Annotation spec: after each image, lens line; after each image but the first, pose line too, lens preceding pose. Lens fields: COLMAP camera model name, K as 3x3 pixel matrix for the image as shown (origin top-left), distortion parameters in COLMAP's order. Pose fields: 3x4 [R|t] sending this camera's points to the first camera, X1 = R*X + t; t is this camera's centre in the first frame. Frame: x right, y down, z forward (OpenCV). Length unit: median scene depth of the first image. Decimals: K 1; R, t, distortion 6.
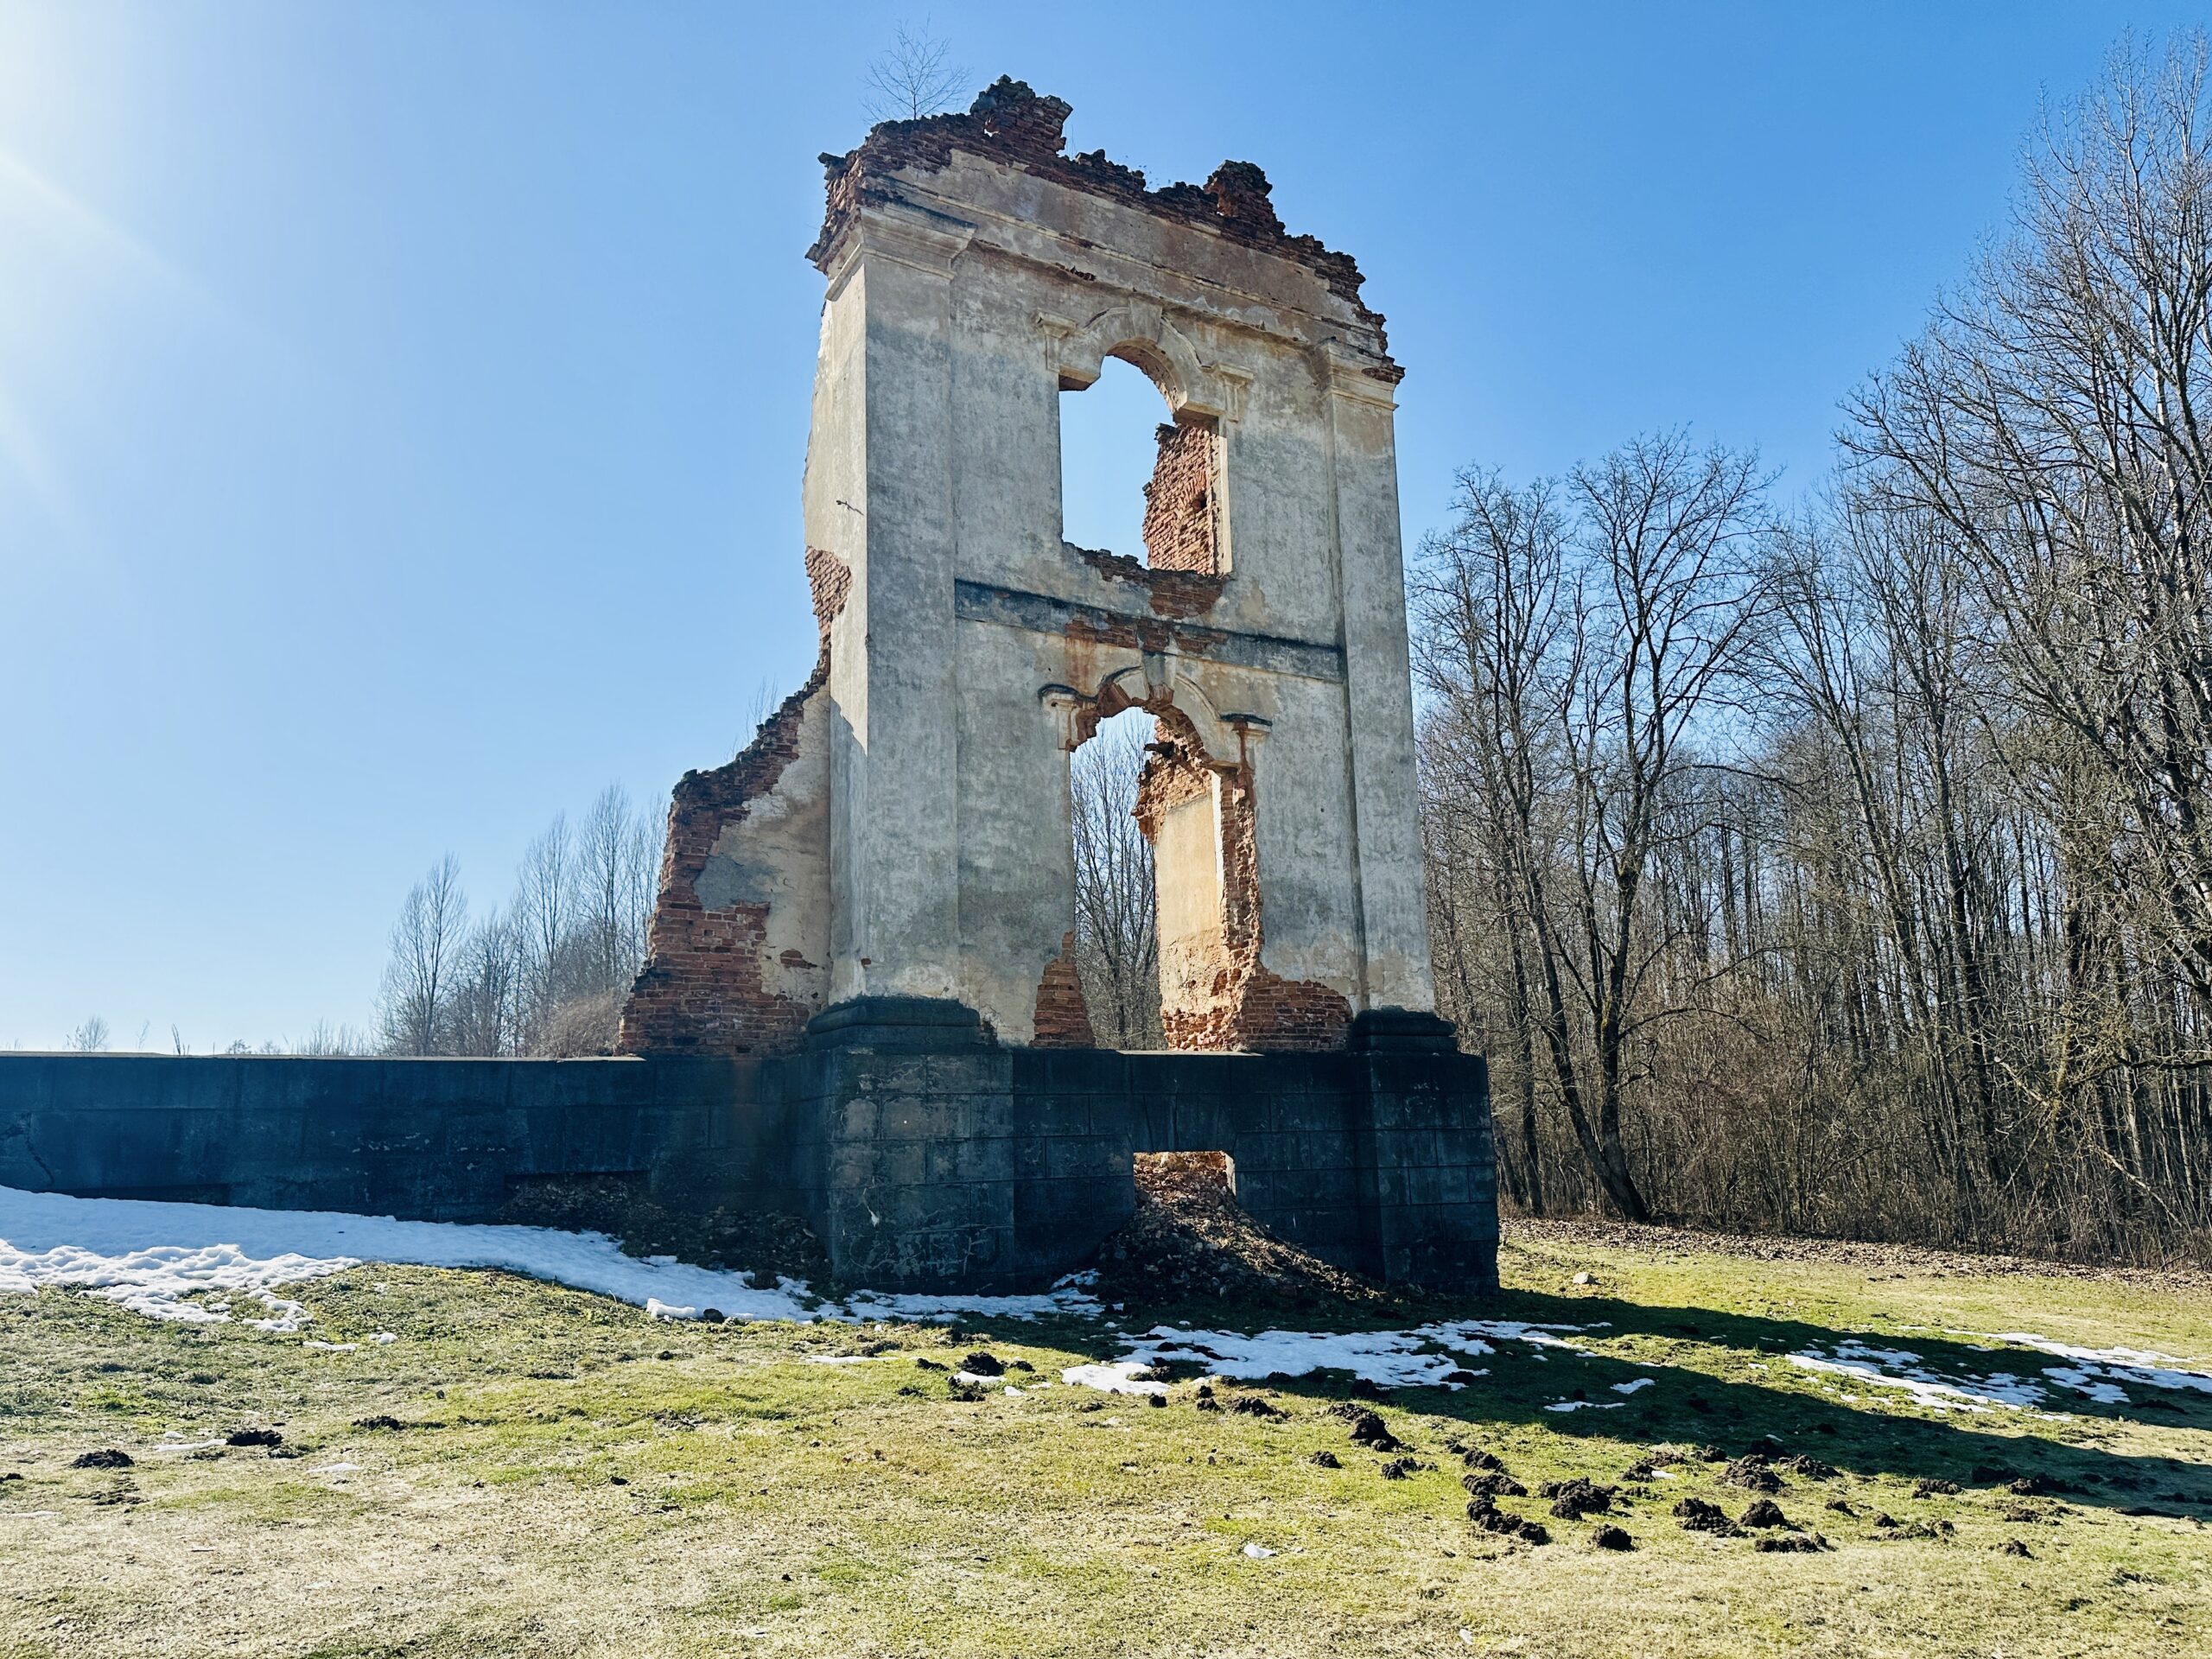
lens RADIAL K [[1609.1, 0, 1106.0], [0, 1609.1, 829.5], [0, 0, 1]] dist [0.193339, -0.243860]
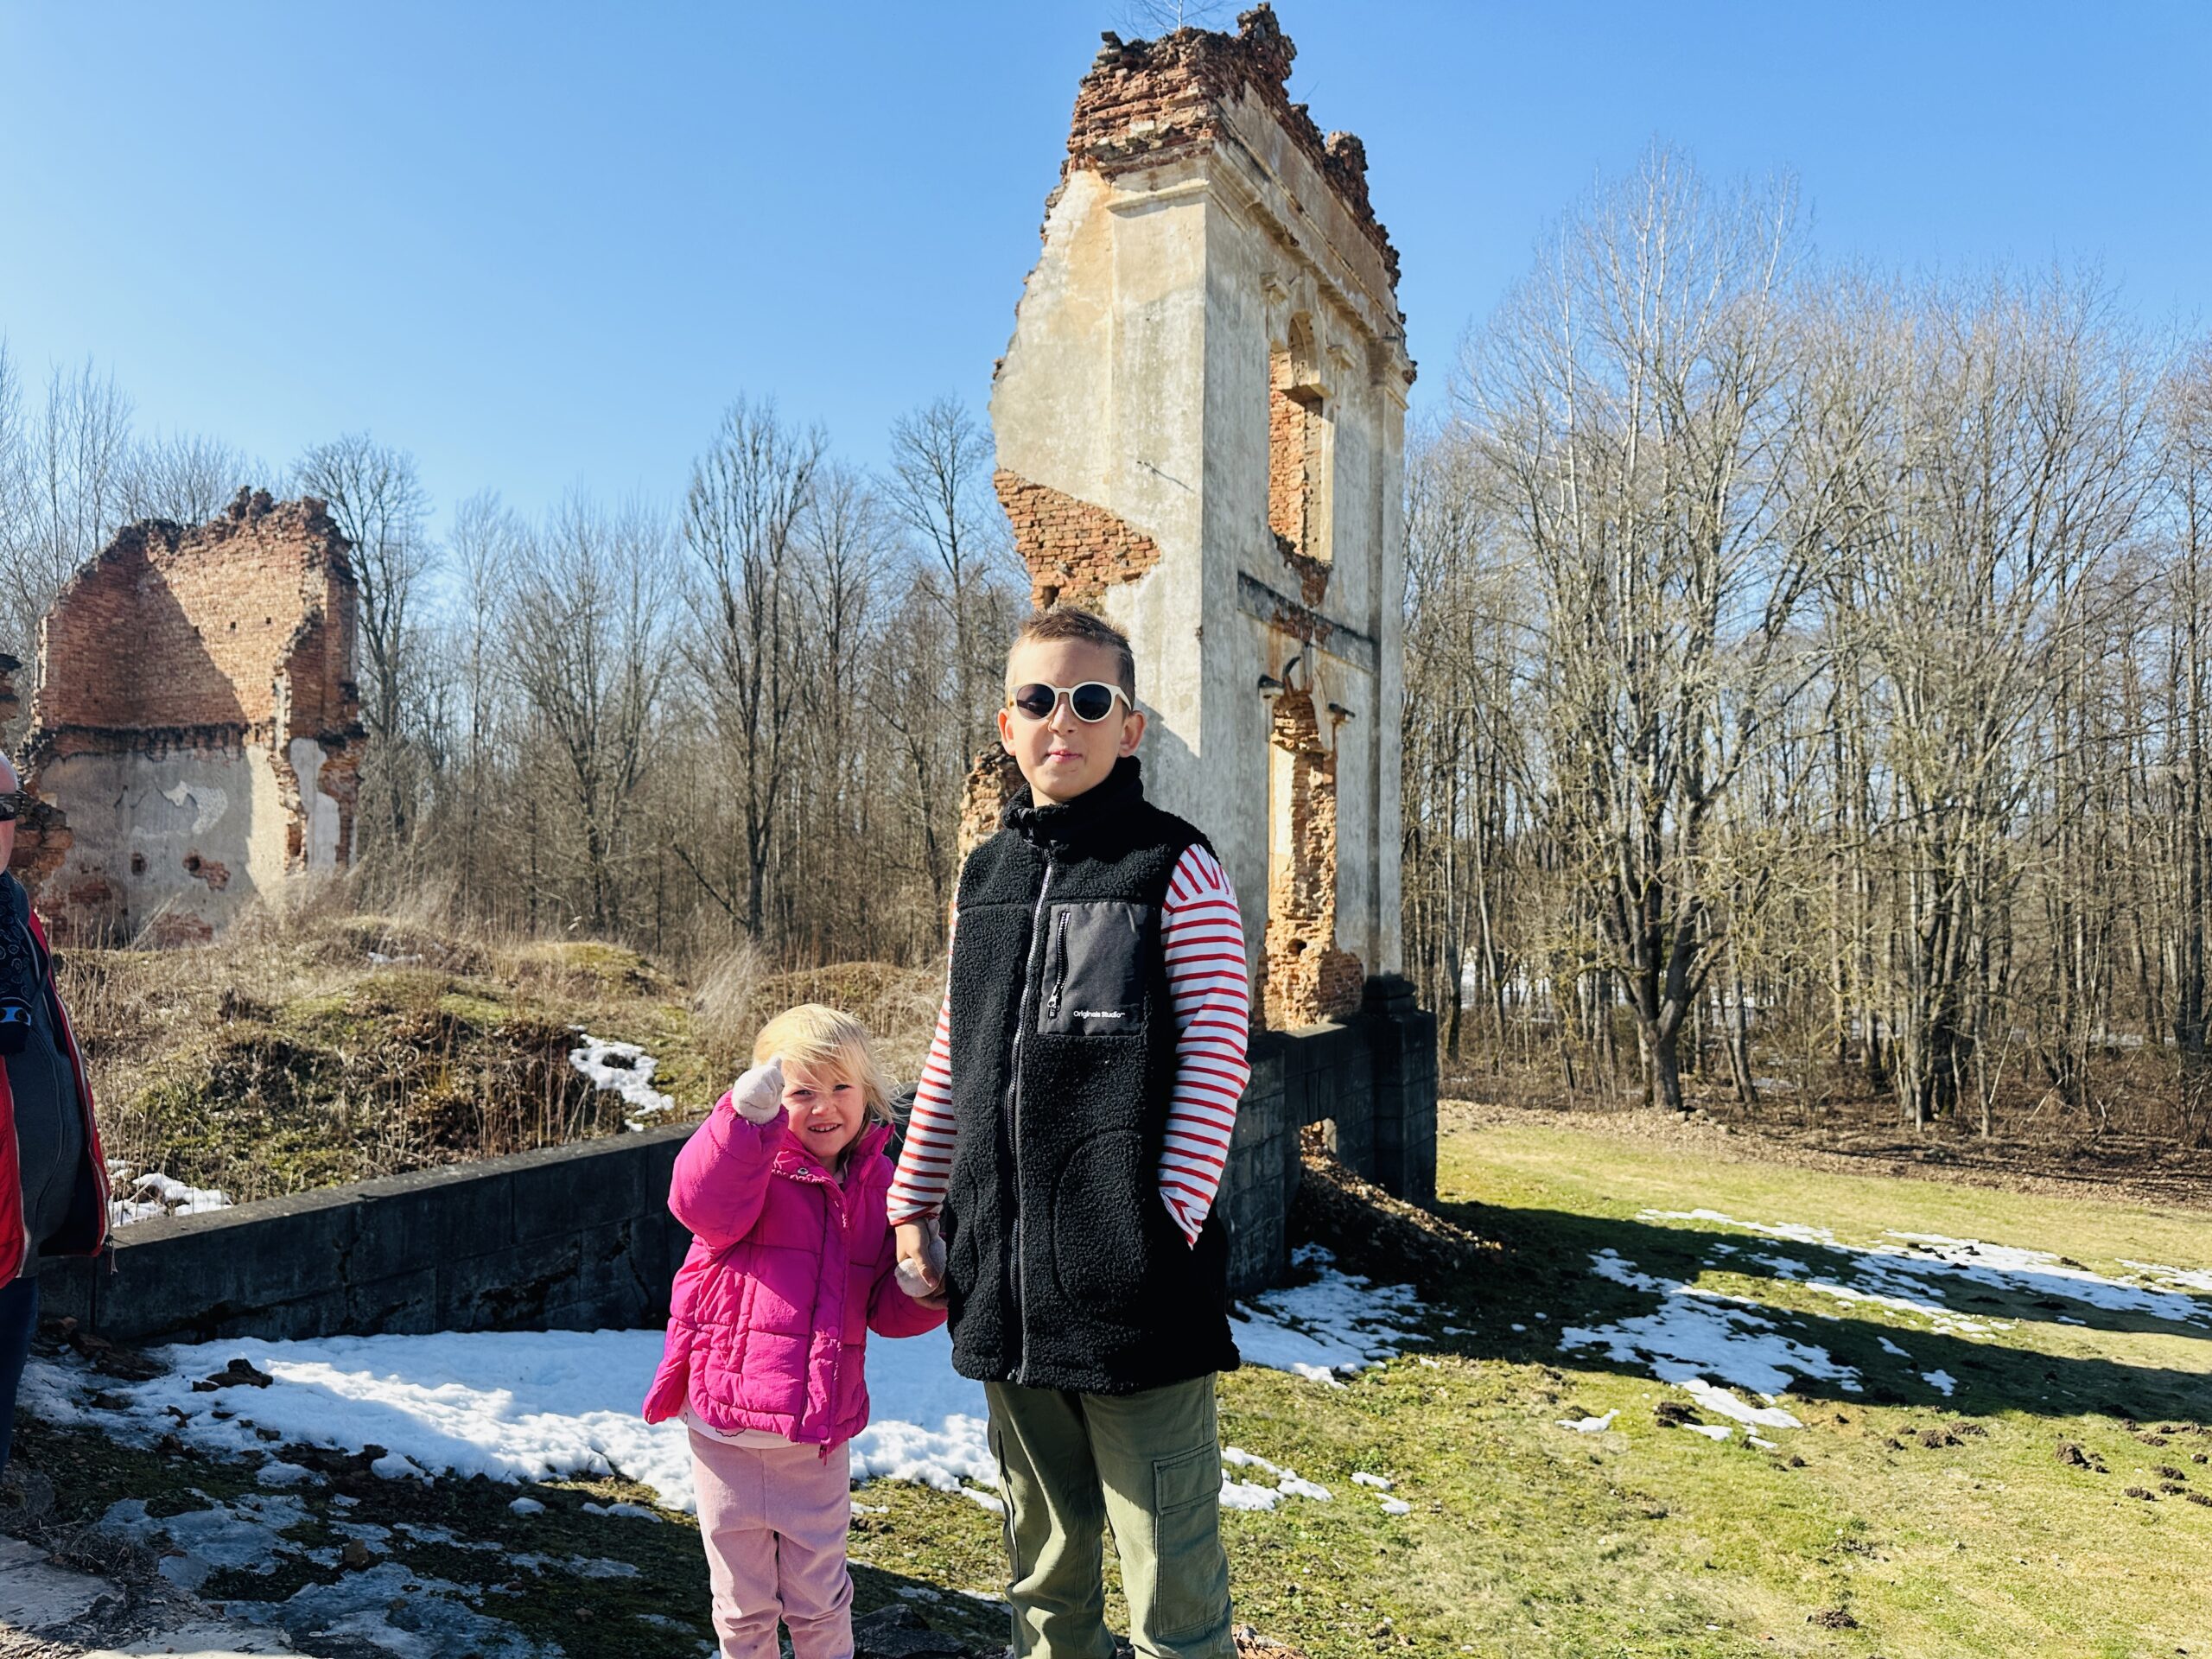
lens RADIAL K [[1609.1, 0, 1106.0], [0, 1609.1, 829.5], [0, 0, 1]] dist [0.193339, -0.243860]
pose [[0.830115, 0.054833, 0.554890, -0.625795], [-0.141656, 0.983242, 0.114756, -0.090986], [-0.539298, -0.173864, 0.823971, 0.195158]]
